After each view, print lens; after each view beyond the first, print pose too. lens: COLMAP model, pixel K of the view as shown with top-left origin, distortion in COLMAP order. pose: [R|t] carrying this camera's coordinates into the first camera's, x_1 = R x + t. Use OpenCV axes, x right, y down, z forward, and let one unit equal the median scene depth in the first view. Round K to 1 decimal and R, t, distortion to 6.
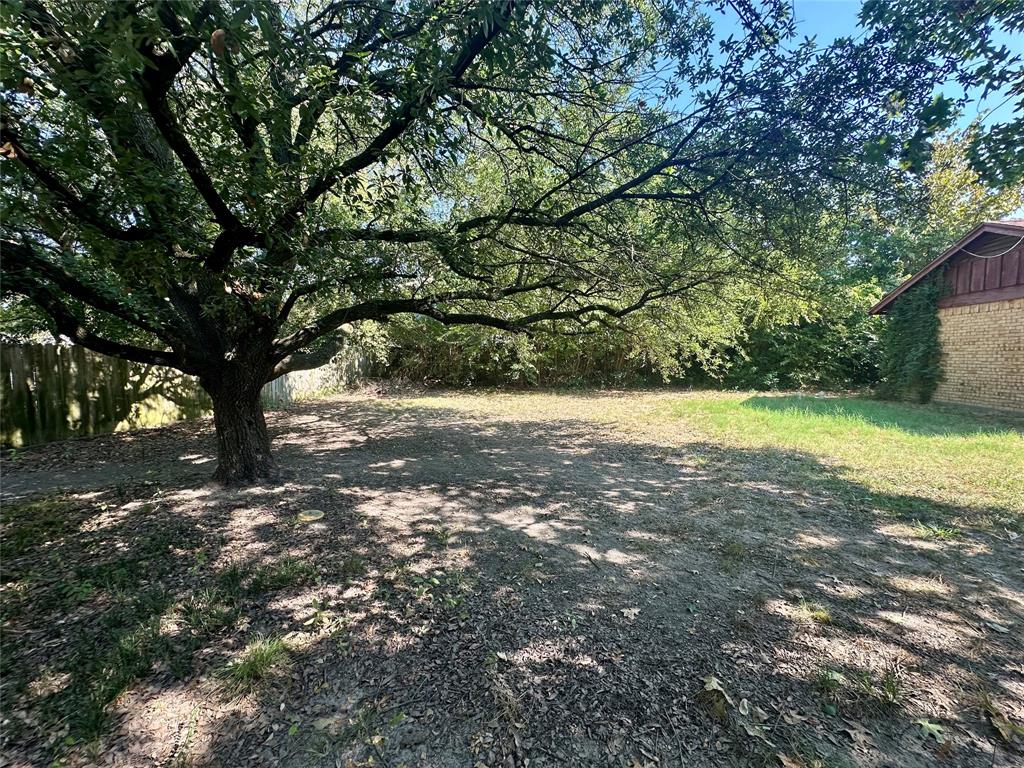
lens RADIAL K [[408.2, 0, 513.2], [0, 408.2, 385.1], [0, 0, 1]] dist [-0.004461, 0.000635]
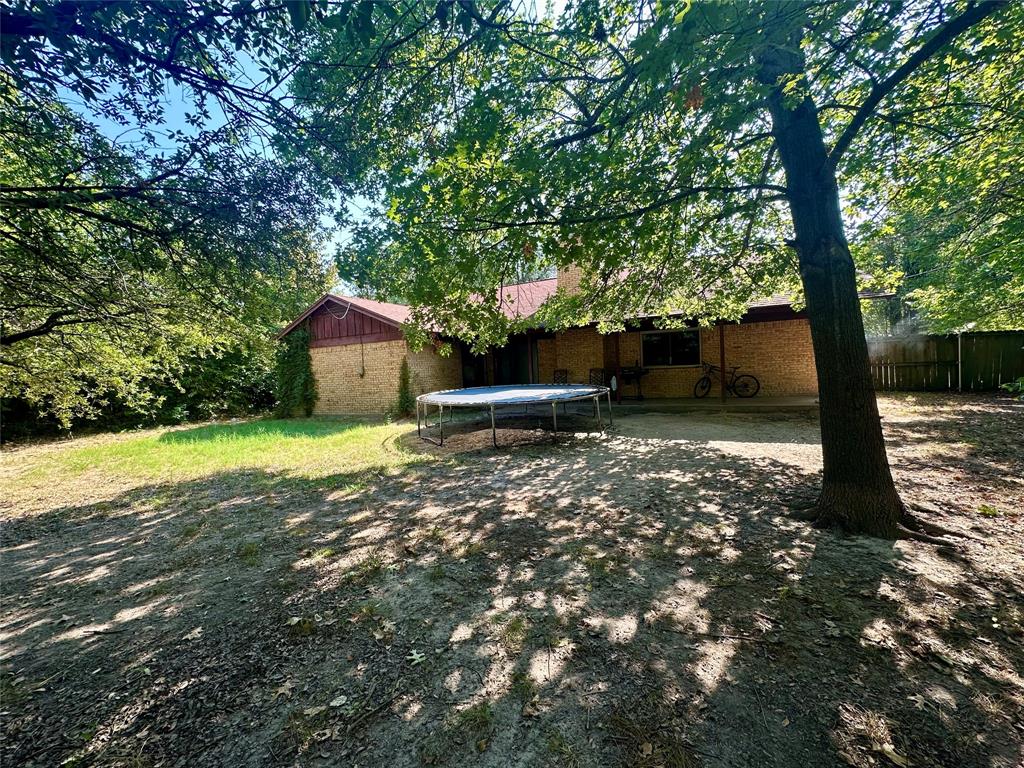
lens RADIAL K [[408.2, 0, 512.0], [0, 408.2, 380.0], [0, 0, 1]] dist [-0.004461, 0.000635]
pose [[0.270116, -0.030613, 0.962341, -0.198633], [0.116043, 0.993244, -0.000976, 0.003927], [-0.955809, 0.111936, 0.271843, -0.054974]]
